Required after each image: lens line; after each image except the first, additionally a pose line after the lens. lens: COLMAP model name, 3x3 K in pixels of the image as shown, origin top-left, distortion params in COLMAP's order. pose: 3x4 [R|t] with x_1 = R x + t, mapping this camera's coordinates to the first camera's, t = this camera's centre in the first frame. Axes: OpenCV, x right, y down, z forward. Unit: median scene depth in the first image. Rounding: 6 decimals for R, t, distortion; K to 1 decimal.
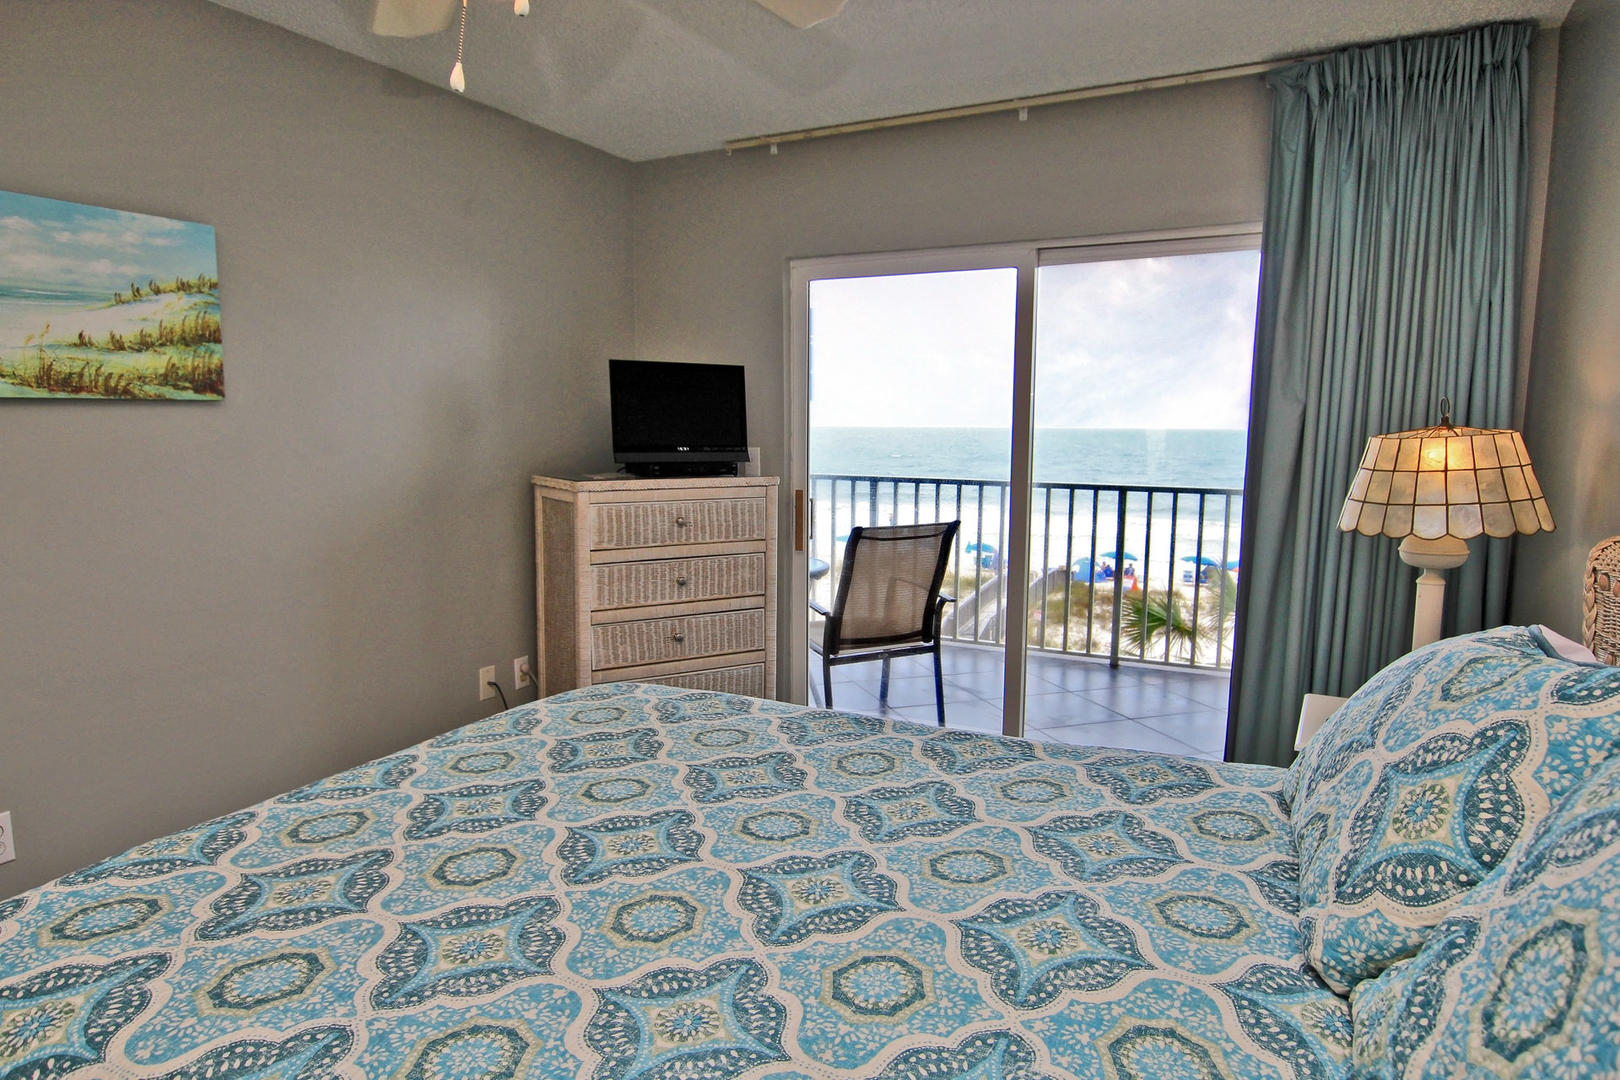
lens RADIAL K [[975.5, 0, 810.0], [0, 975.5, 540.0], [0, 0, 1]] dist [-0.010450, -0.001669]
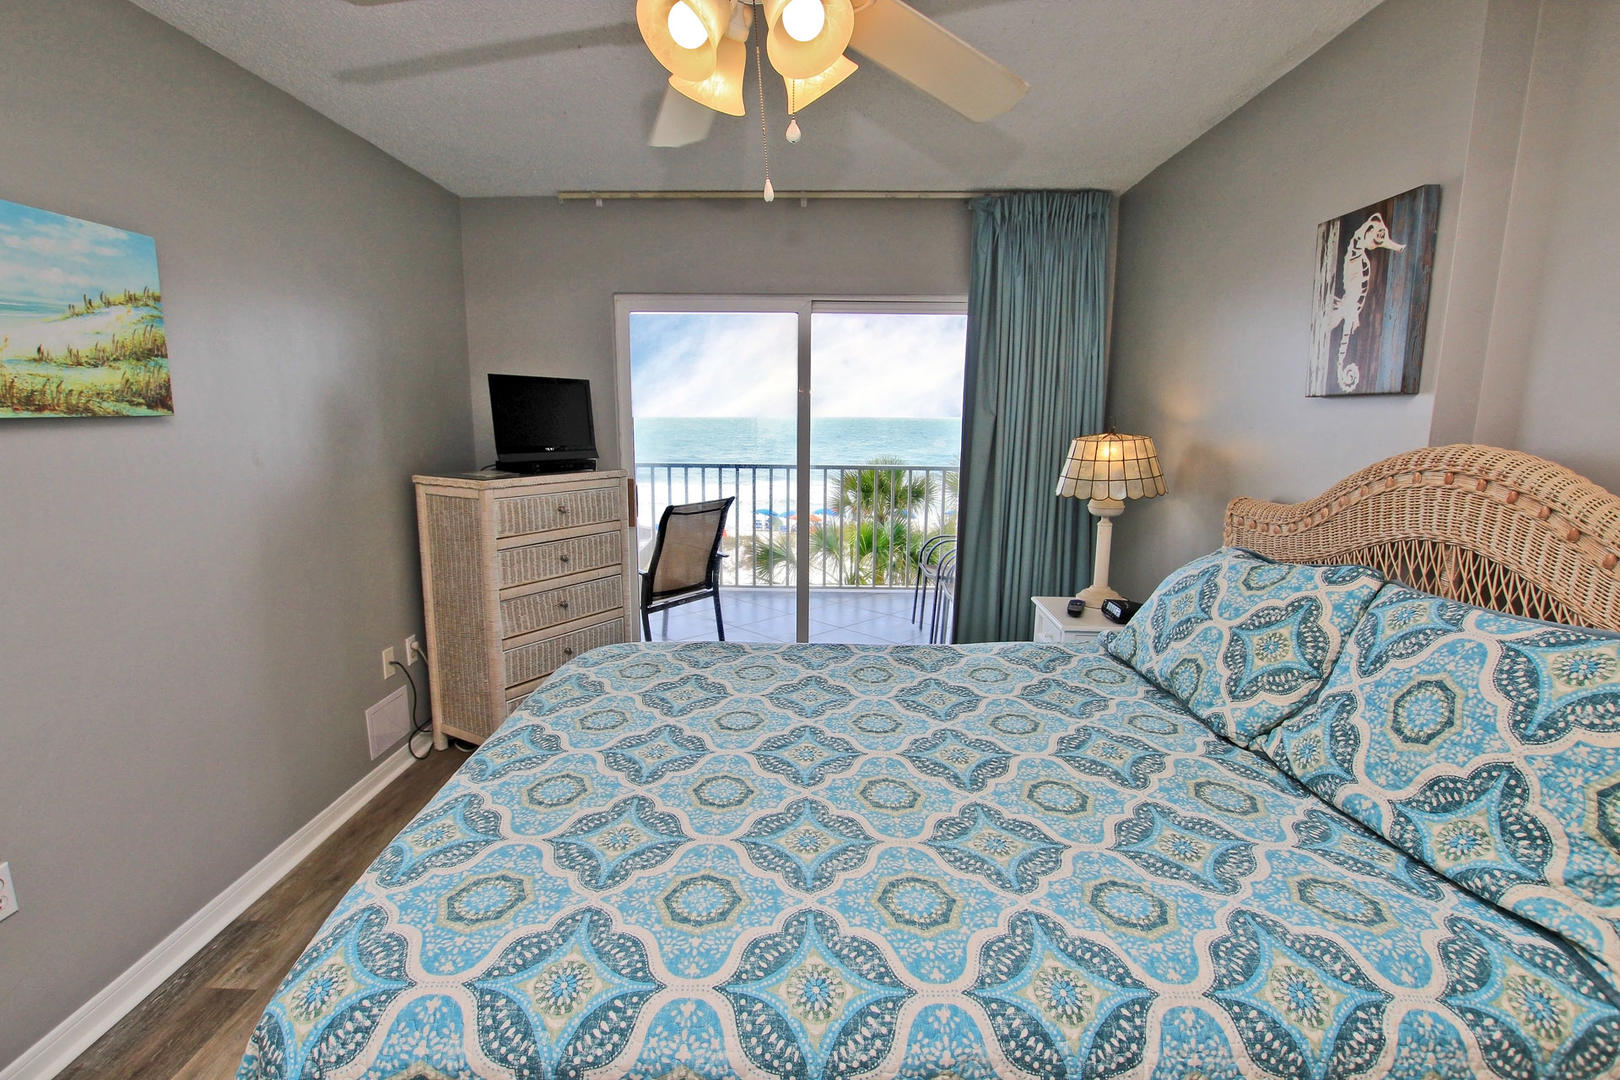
lens RADIAL K [[754.0, 0, 808.1], [0, 754.0, 544.9], [0, 0, 1]] dist [-0.036878, 0.007743]
pose [[0.896636, -0.073253, 0.436667, -0.324223], [0.048751, 0.996556, 0.067073, -0.027561], [-0.440077, -0.038852, 0.897119, 0.029280]]
